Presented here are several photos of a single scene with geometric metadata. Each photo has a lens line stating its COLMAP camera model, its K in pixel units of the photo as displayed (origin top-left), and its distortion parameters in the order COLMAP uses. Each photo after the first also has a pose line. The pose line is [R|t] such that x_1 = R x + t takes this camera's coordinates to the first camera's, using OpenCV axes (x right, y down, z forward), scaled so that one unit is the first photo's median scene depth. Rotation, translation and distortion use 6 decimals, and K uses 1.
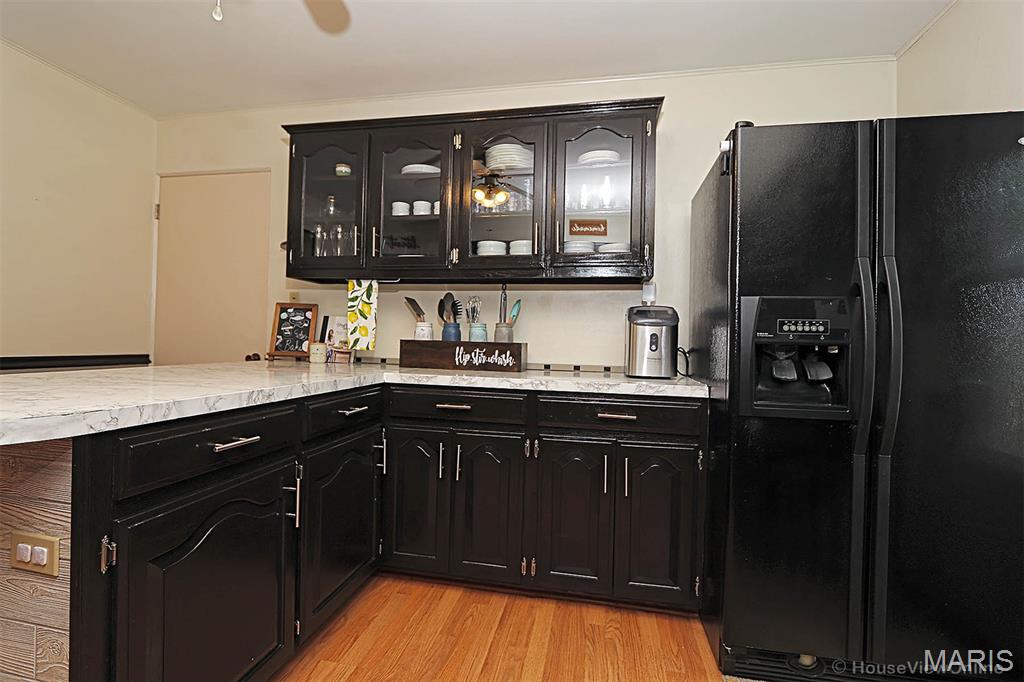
lens RADIAL K [[474.6, 0, 505.1], [0, 474.6, 337.4], [0, 0, 1]] dist [-0.017418, 0.002483]
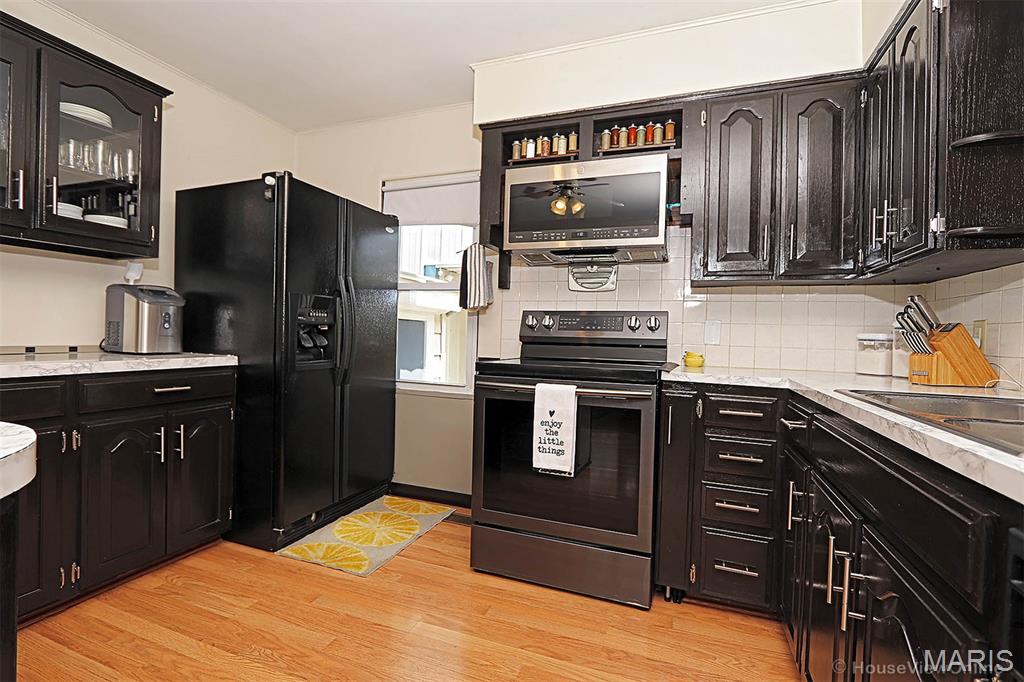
lens RADIAL K [[474.6, 0, 508.0], [0, 474.6, 339.3], [0, 0, 1]] dist [-0.017418, 0.002483]
pose [[0.156104, -0.031640, 0.987234, -0.528305], [-0.027239, 0.998969, 0.036323, -0.006700], [-0.987365, -0.032562, 0.155082, 0.053854]]
